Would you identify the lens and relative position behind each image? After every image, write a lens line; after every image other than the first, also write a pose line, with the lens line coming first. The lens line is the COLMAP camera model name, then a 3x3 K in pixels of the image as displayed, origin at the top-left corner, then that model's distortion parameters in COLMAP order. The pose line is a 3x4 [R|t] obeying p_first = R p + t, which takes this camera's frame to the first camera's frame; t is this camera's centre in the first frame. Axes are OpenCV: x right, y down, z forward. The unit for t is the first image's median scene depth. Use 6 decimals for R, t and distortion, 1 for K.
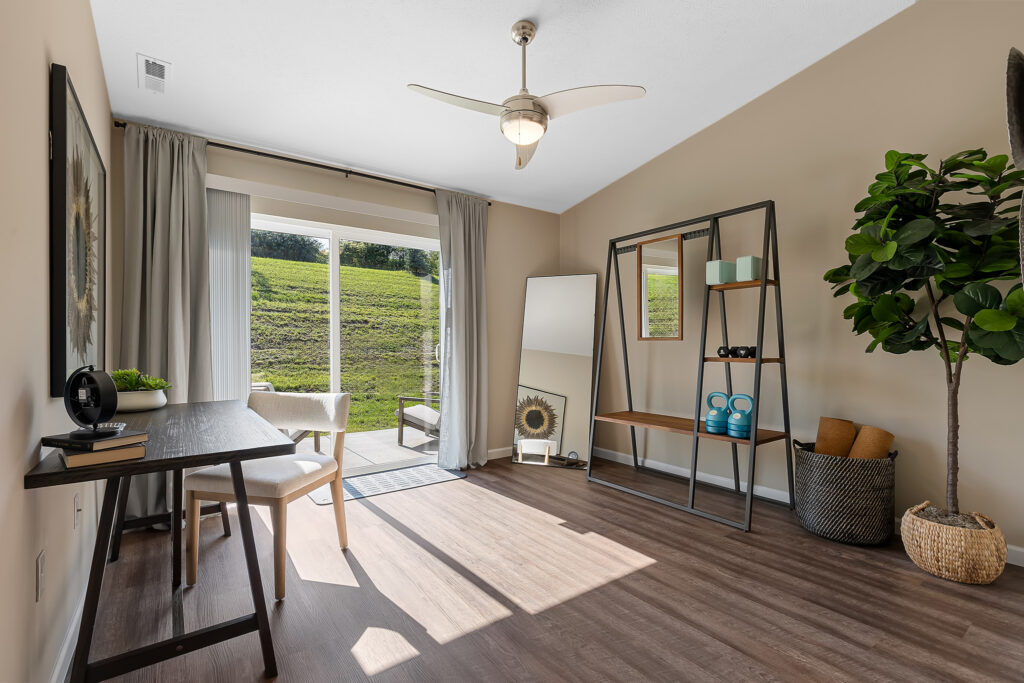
lens RADIAL K [[455.6, 0, 505.5], [0, 455.6, 346.0], [0, 0, 1]] dist [0.006022, -0.000008]
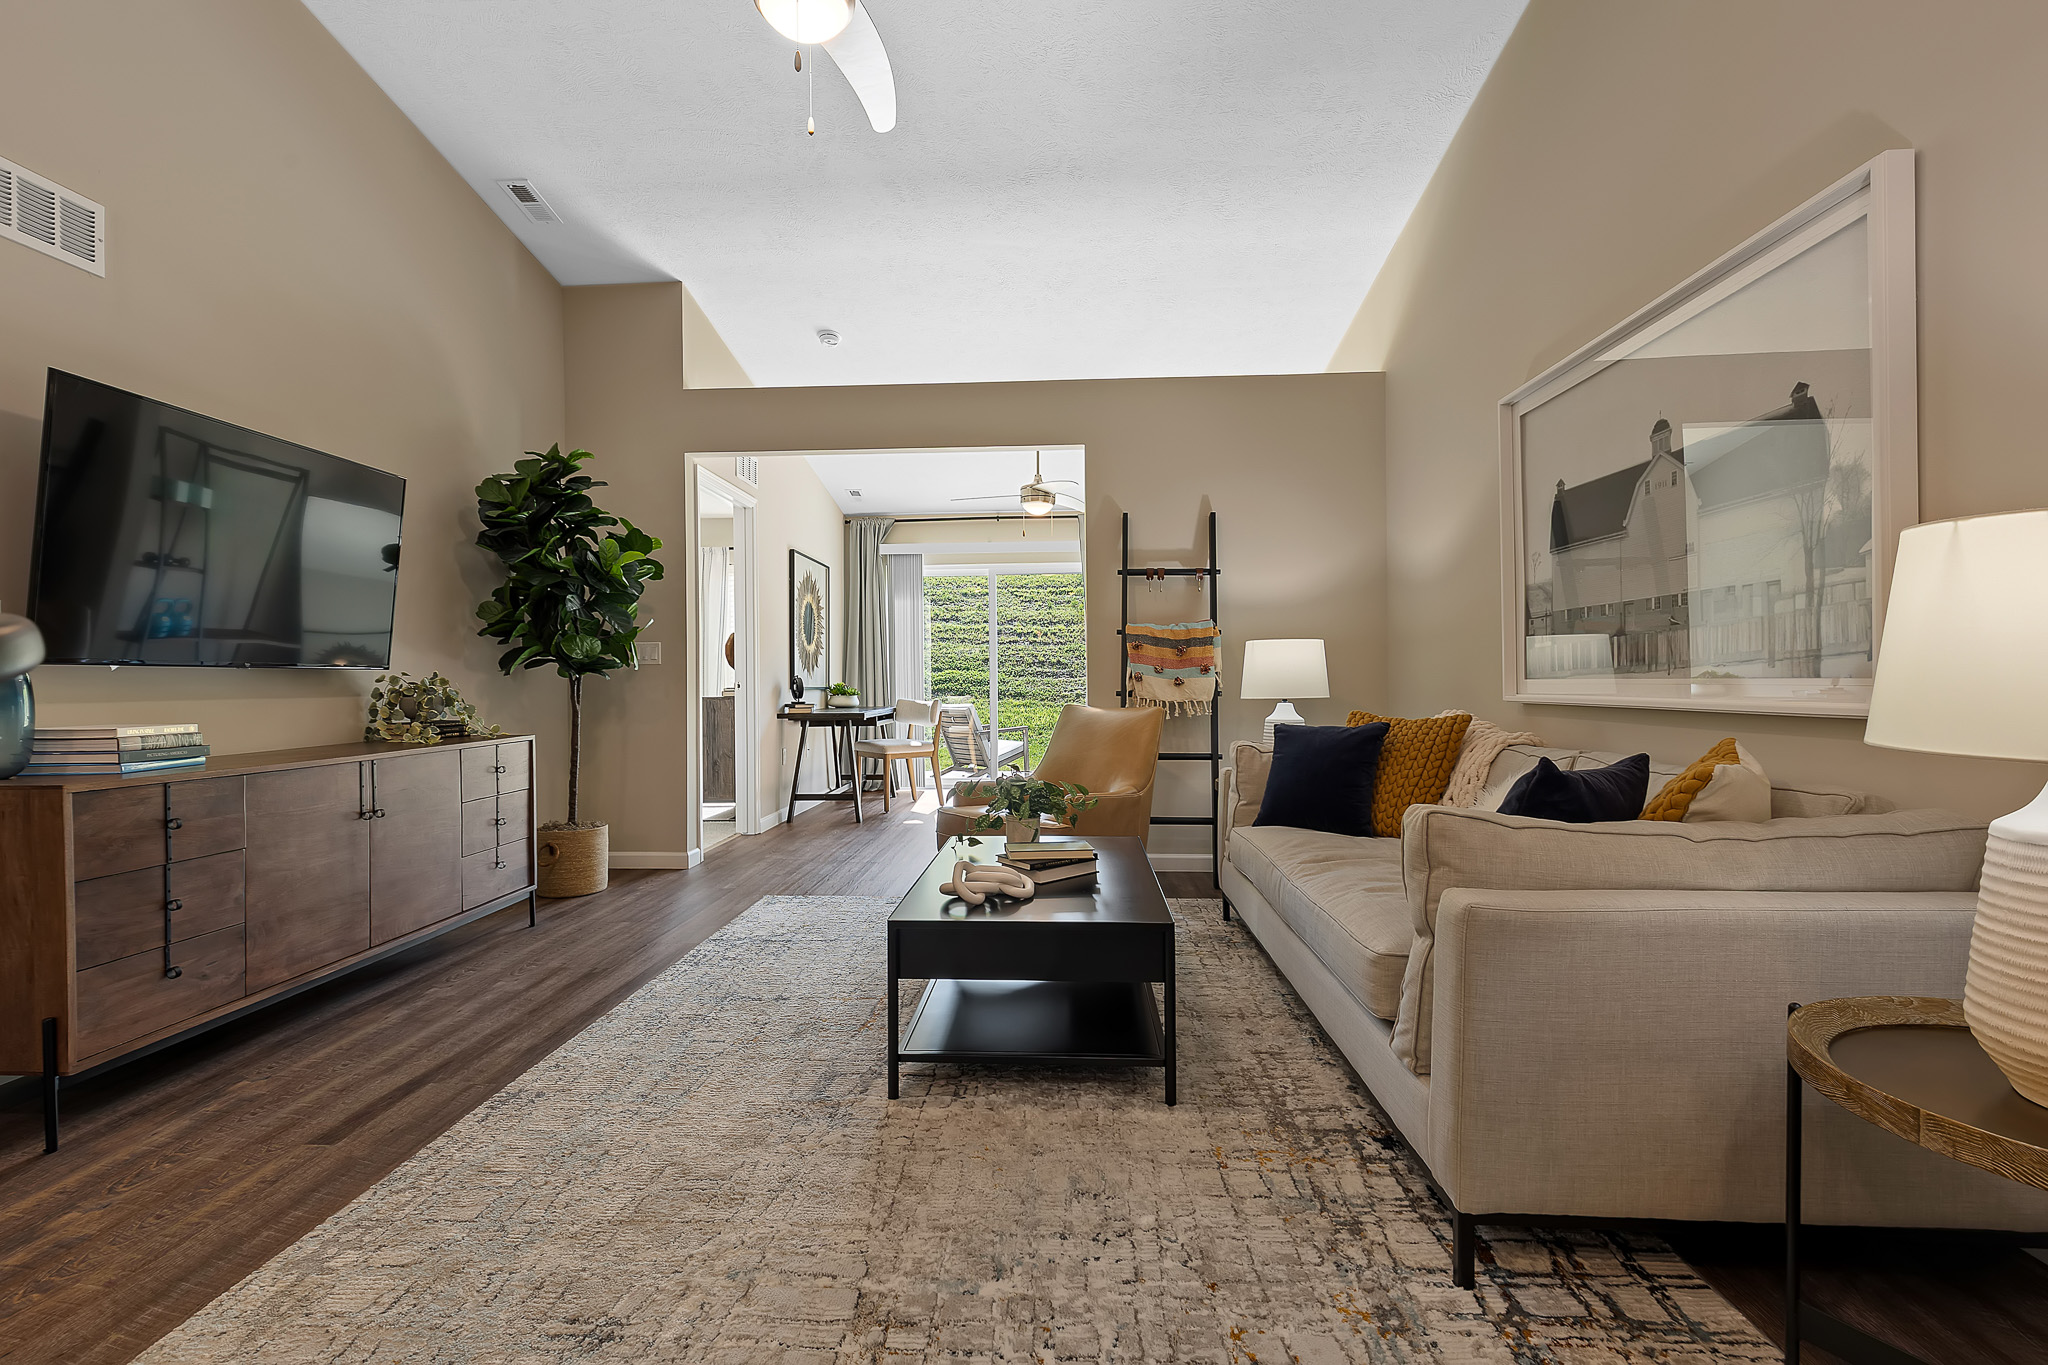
lens RADIAL K [[943.2, 0, 1021.0], [0, 943.2, 693.9], [0, 0, 1]] dist [0.008818, -0.000531]
pose [[0.777892, 0.006219, -0.628367, 1.138946], [0.006538, 0.999817, 0.017989, 0.020159], [0.628364, -0.018102, 0.777709, -0.777491]]
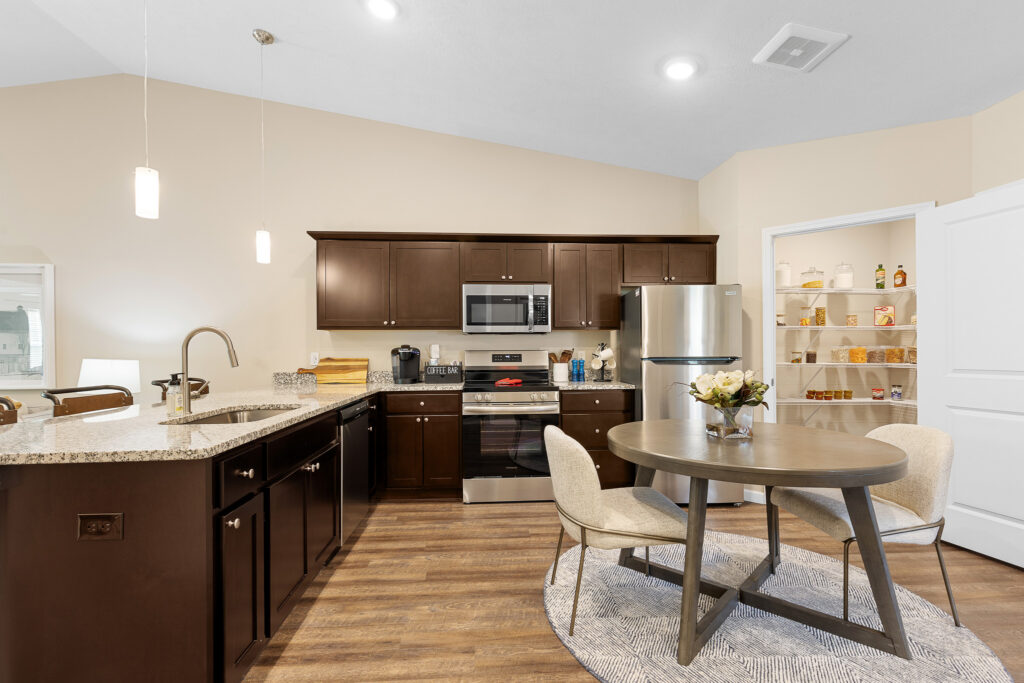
lens RADIAL K [[471.6, 0, 510.5], [0, 471.6, 347.2], [0, 0, 1]] dist [0.008818, -0.000531]
pose [[0.535591, 0.009385, 0.844425, 0.821262], [0.000241, 0.999937, -0.011267, -0.038942], [-0.844477, 0.006238, 0.535555, -1.610299]]
